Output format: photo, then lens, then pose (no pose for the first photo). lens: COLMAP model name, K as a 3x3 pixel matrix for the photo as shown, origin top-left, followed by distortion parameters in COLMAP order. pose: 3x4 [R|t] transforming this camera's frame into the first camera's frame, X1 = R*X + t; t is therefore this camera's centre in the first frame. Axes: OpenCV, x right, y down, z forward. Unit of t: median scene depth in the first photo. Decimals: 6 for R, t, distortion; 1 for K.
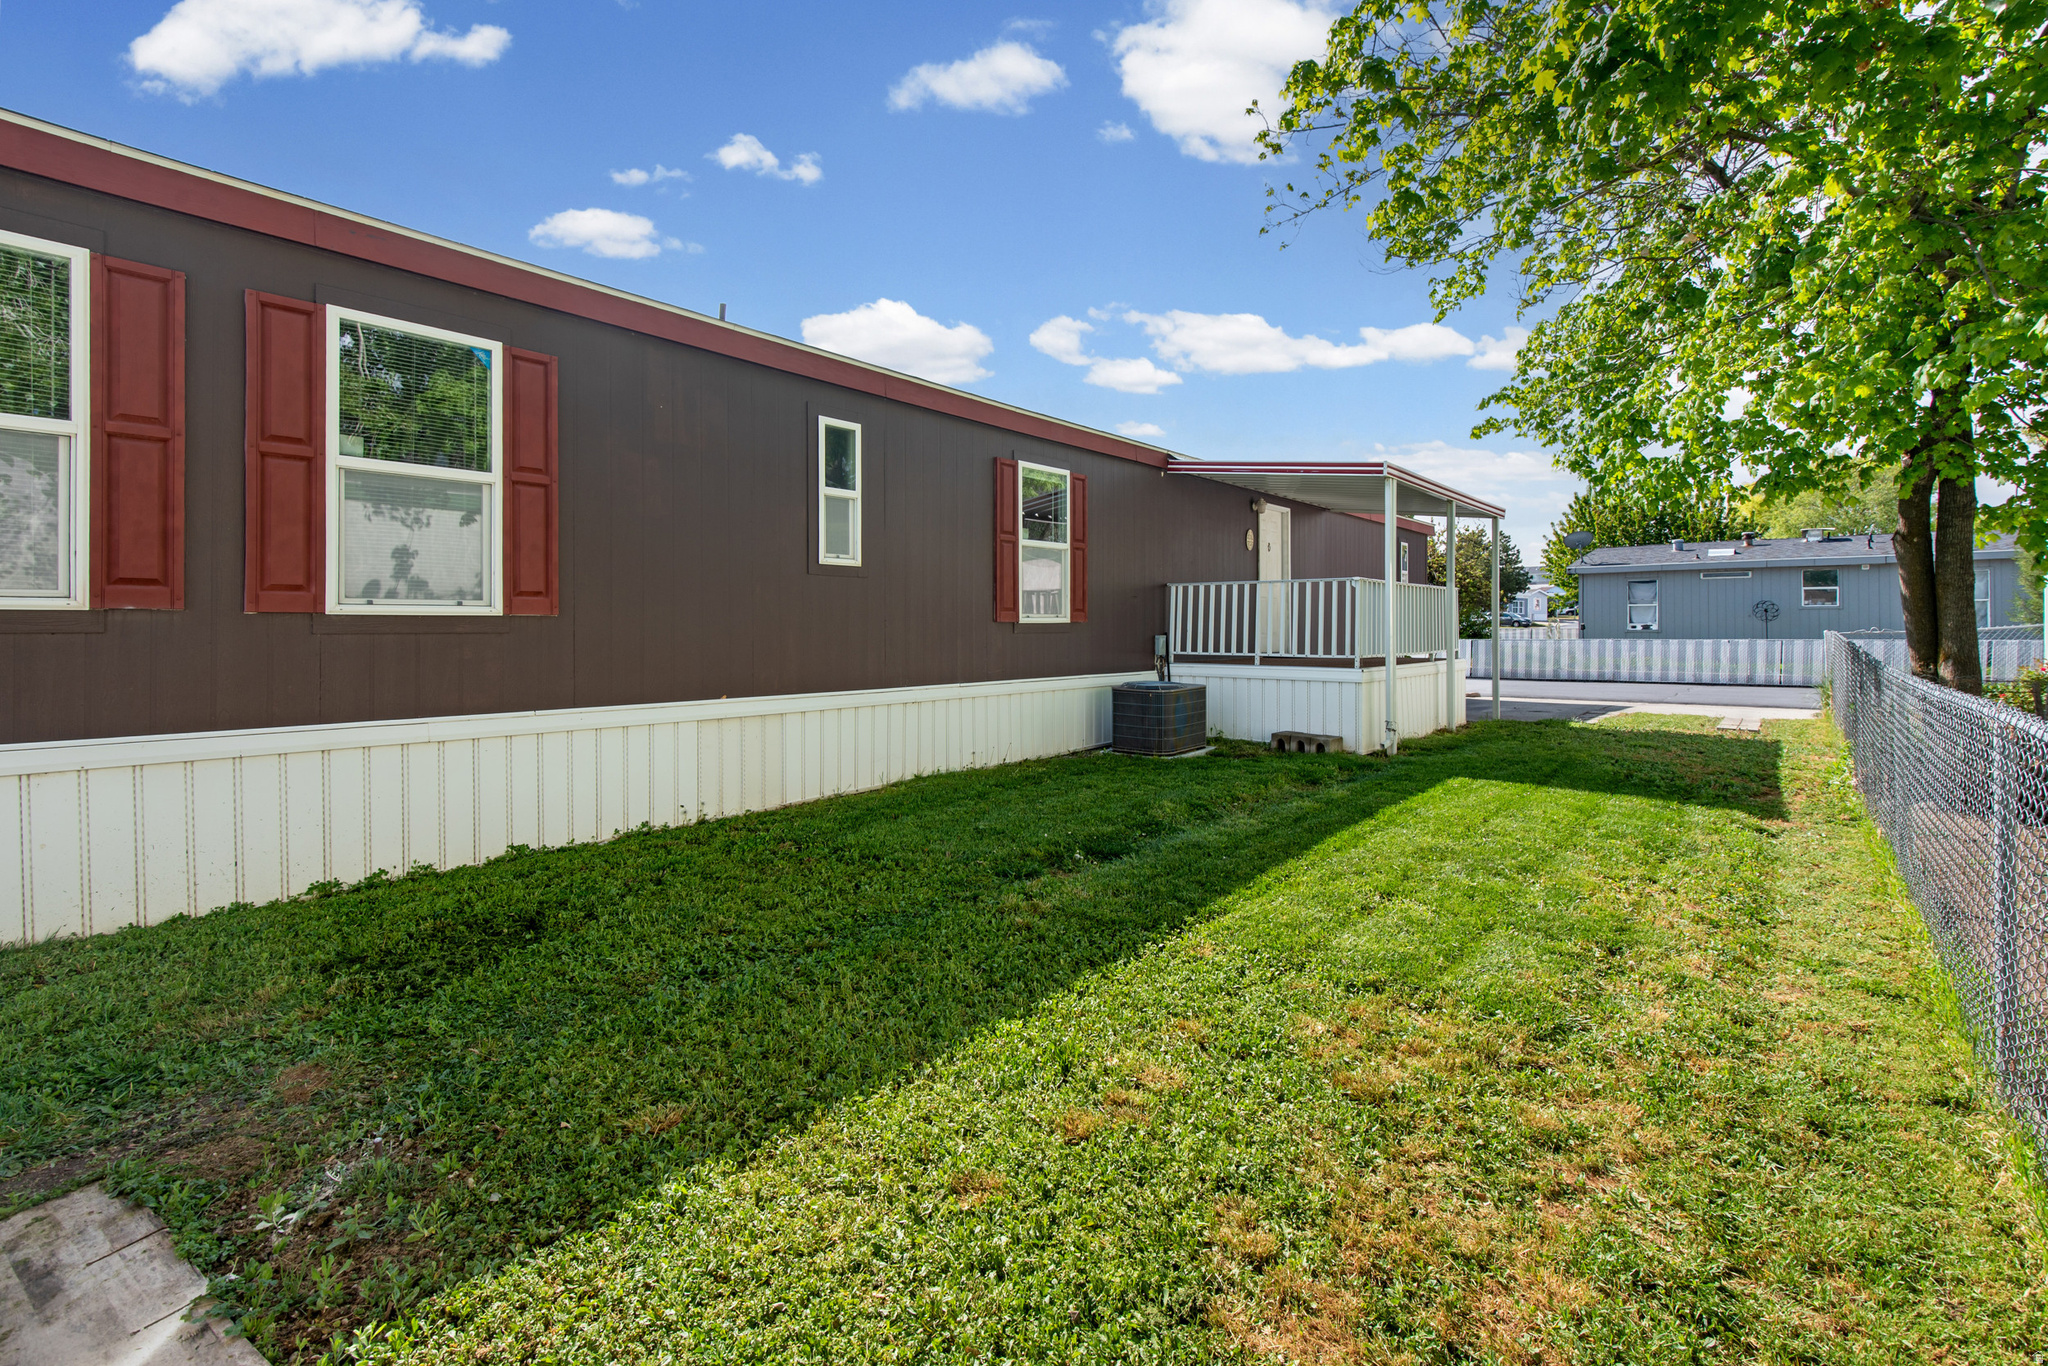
lens RADIAL K [[953.0, 0, 1022.2], [0, 953.0, 647.2], [0, 0, 1]] dist [0.002190, 0.000959]
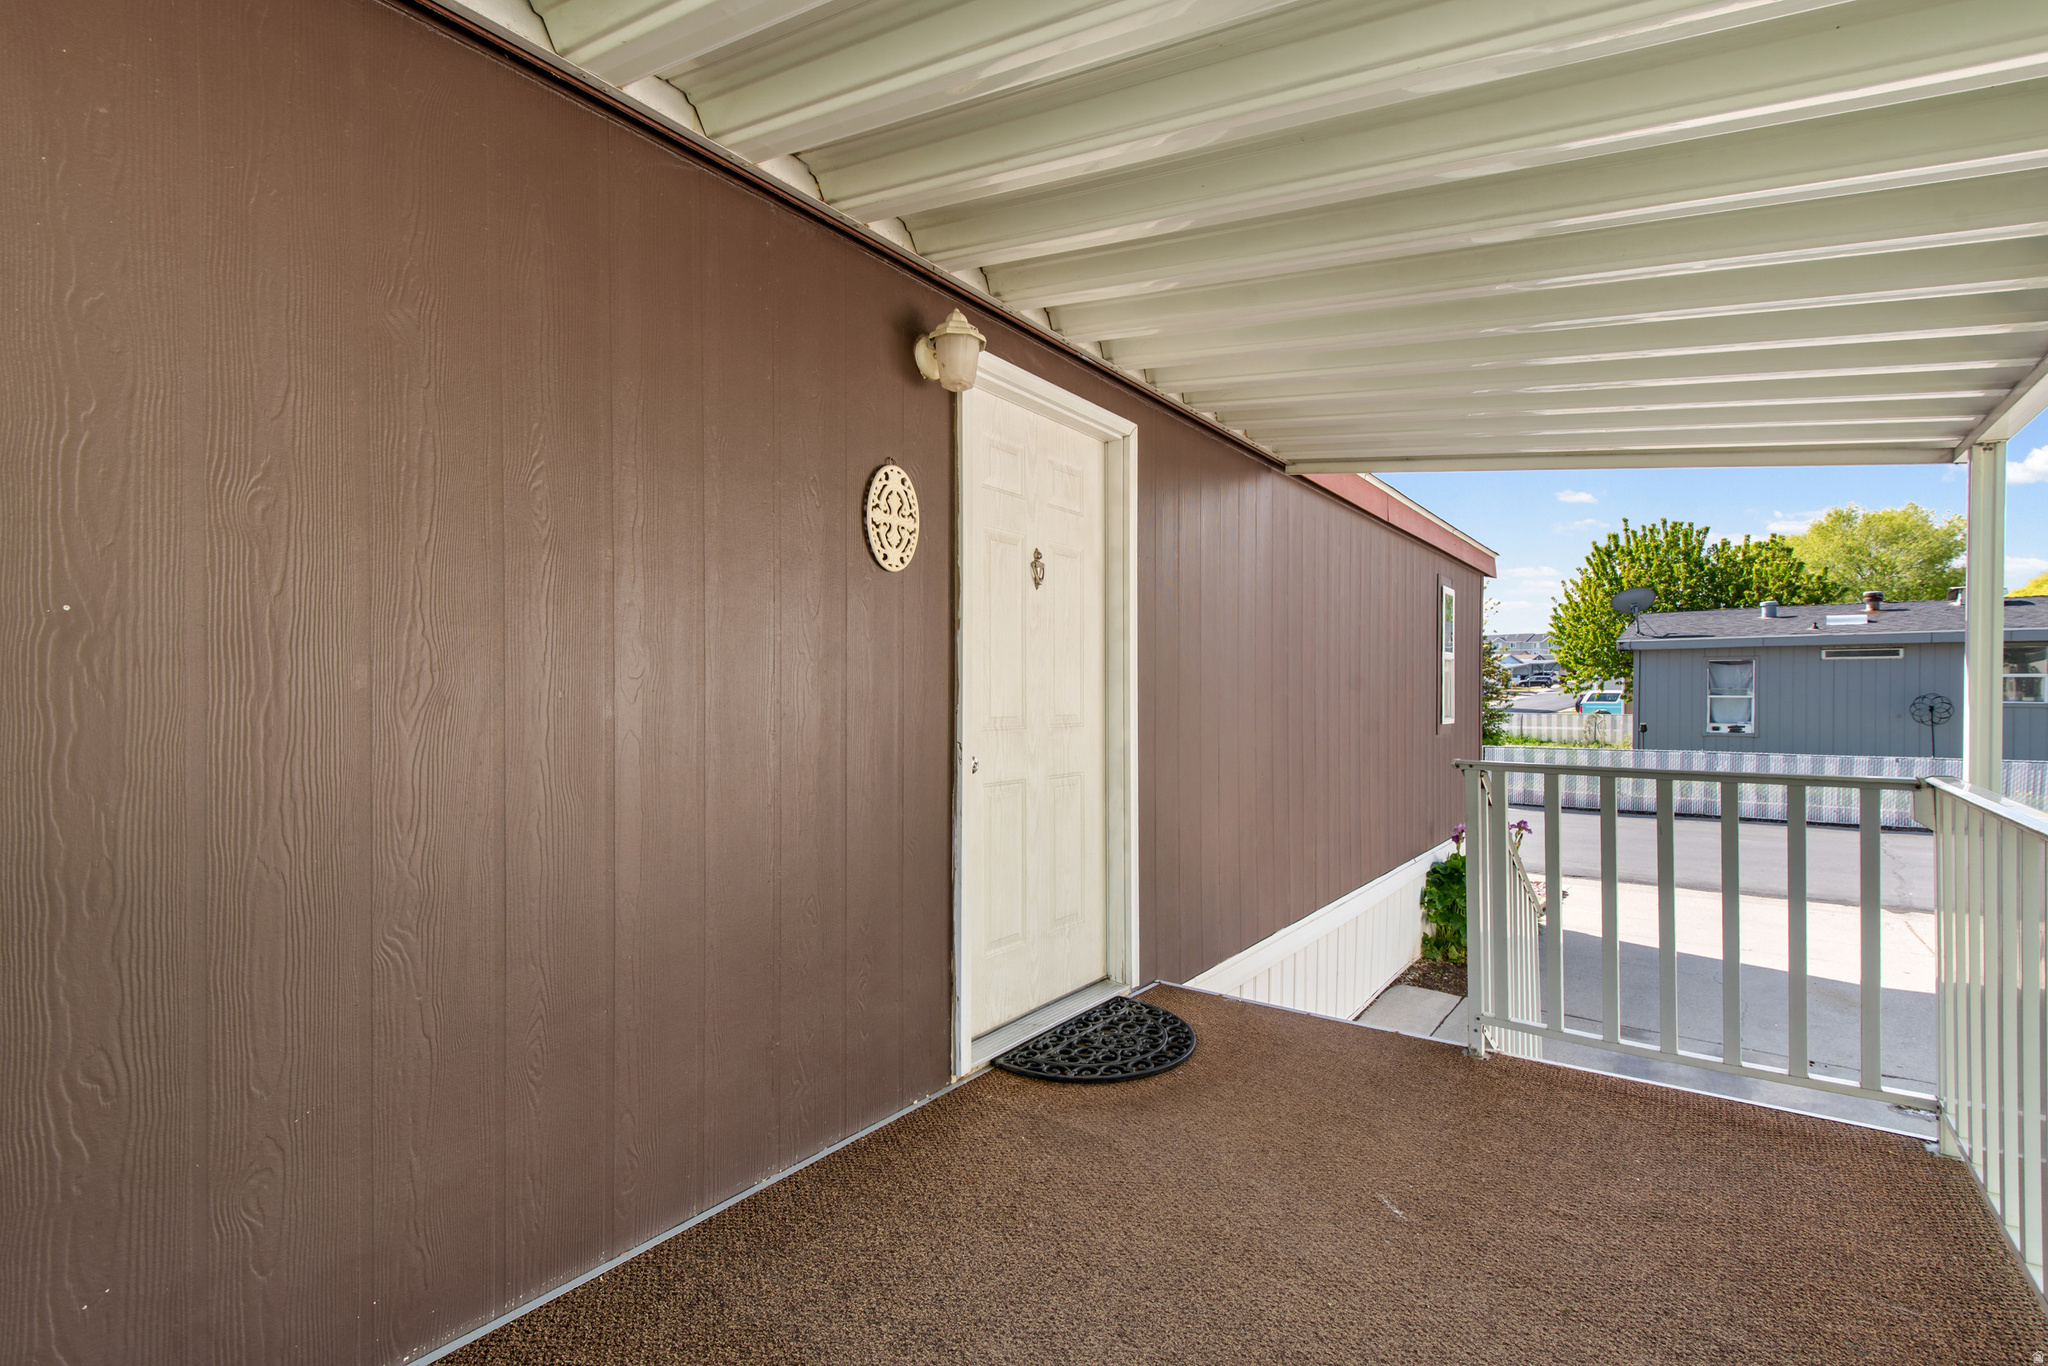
lens RADIAL K [[933.4, 0, 1037.2], [0, 933.4, 684.3], [0, 0, 1]] dist [0.022788, -0.015508]
pose [[0.997966, 0.002433, 0.063705, 0.115292], [-0.000542, 0.999559, -0.029687, -0.032909], [-0.063749, 0.029592, 0.997527, 0.364067]]
